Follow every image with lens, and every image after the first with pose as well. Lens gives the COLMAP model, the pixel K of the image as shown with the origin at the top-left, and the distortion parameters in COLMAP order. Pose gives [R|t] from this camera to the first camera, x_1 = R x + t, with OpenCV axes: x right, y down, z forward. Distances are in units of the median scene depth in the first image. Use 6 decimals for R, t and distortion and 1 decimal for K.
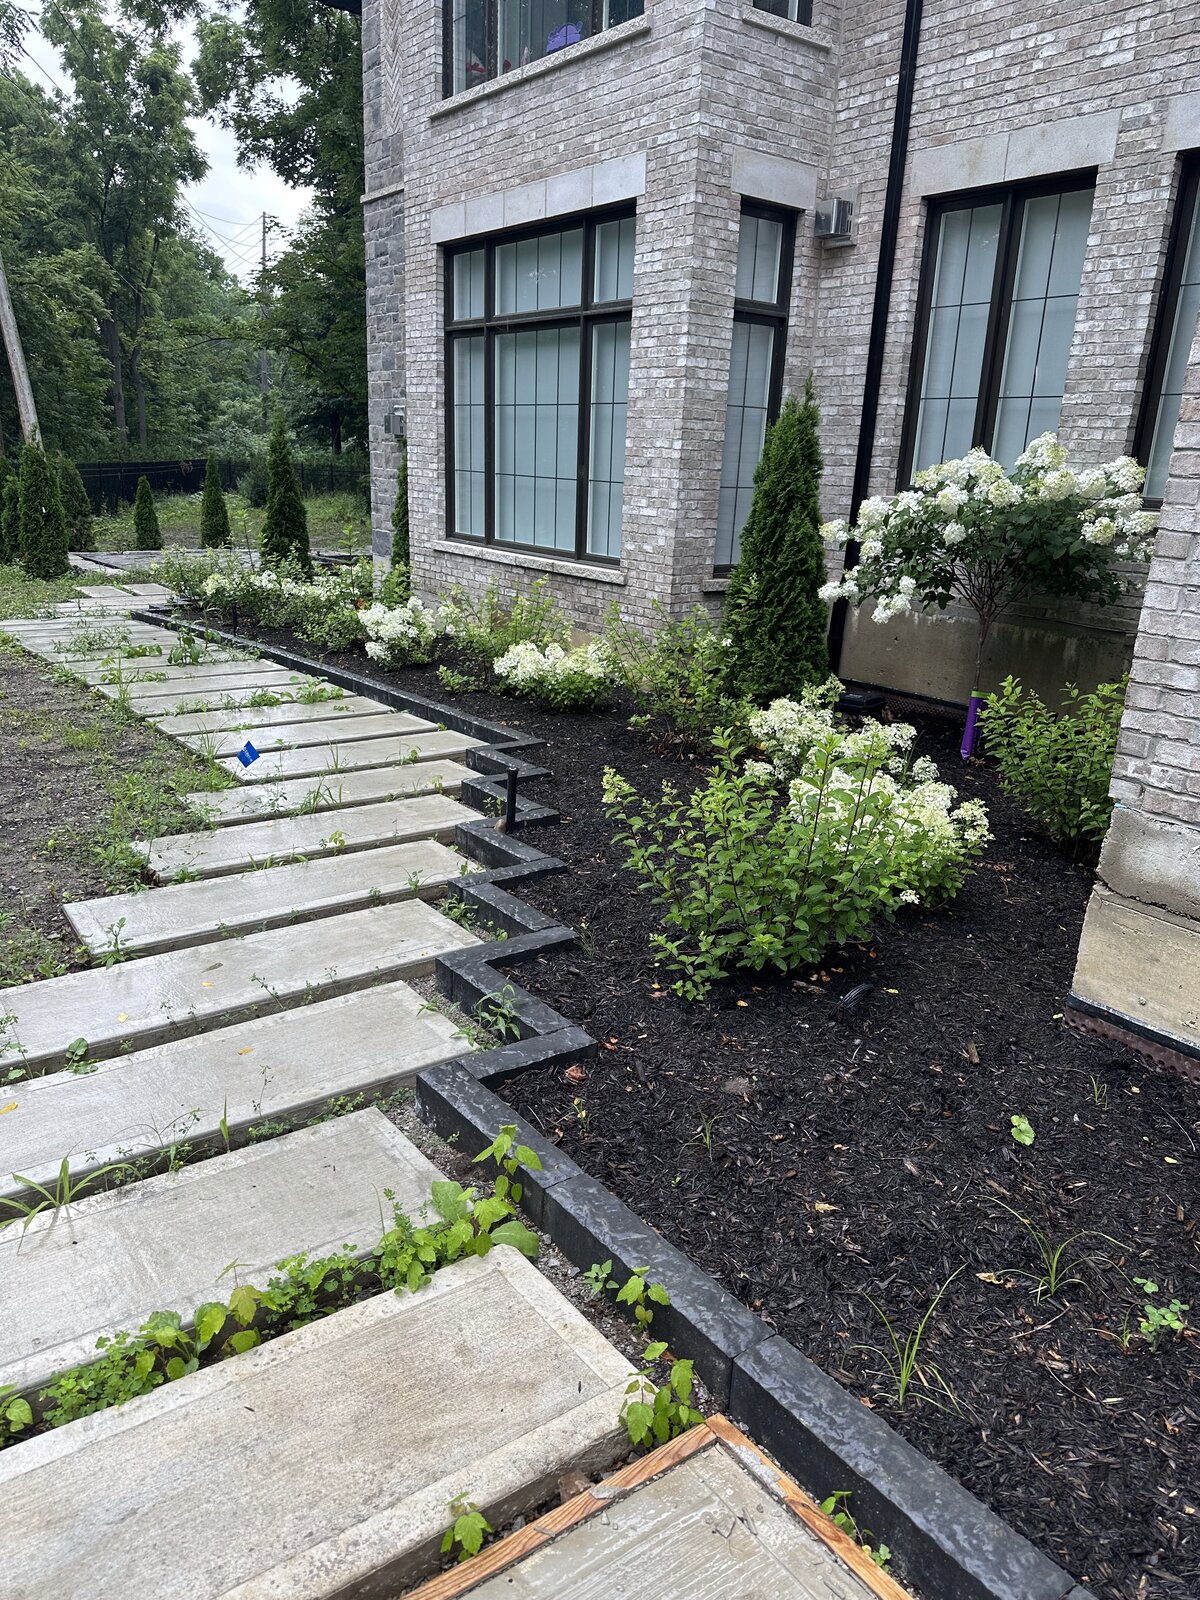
lens RADIAL K [[1155.9, 0, 597.5], [0, 1155.9, 806.1], [0, 0, 1]] dist [0.020284, -0.017711]
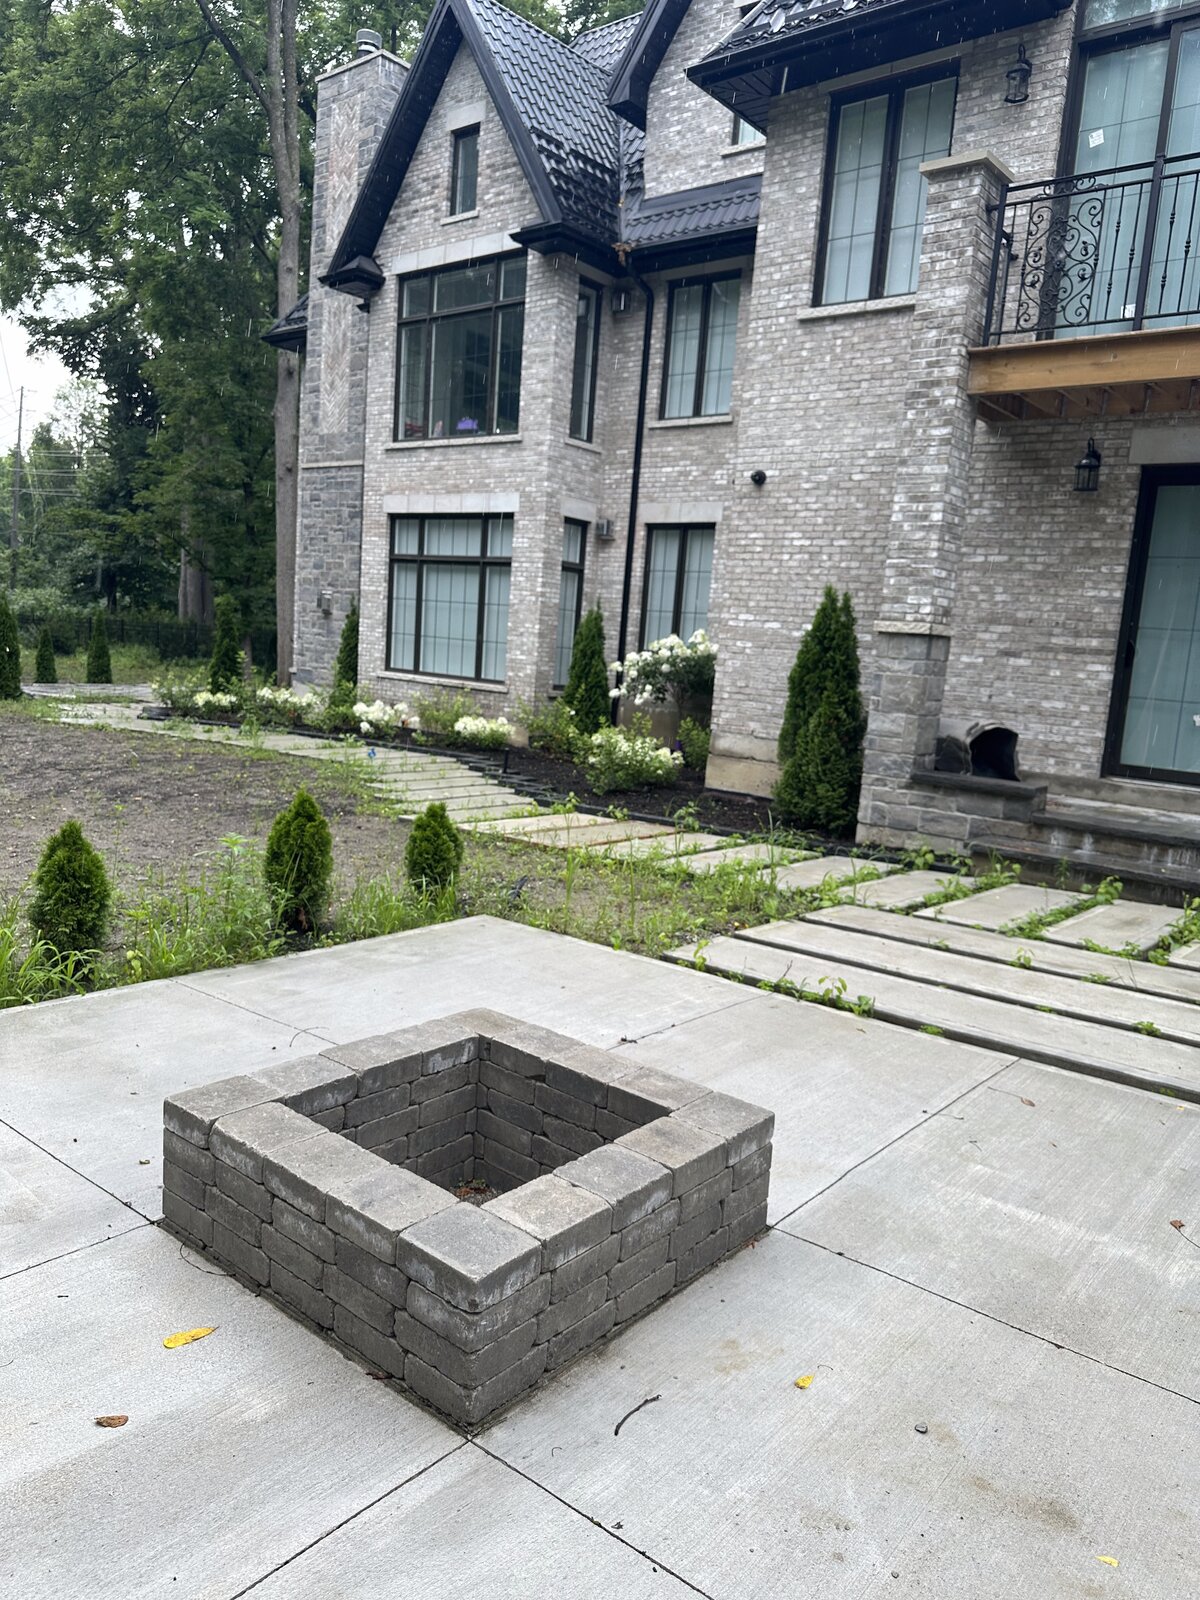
lens RADIAL K [[1155.9, 0, 609.1], [0, 1155.9, 806.6], [0, 0, 1]] dist [0.020284, -0.017711]
pose [[0.968449, 0.001469, 0.249208, -0.321188], [0.032923, 0.990464, -0.133781, 0.290939], [-0.247028, 0.137765, 0.959165, -0.980777]]
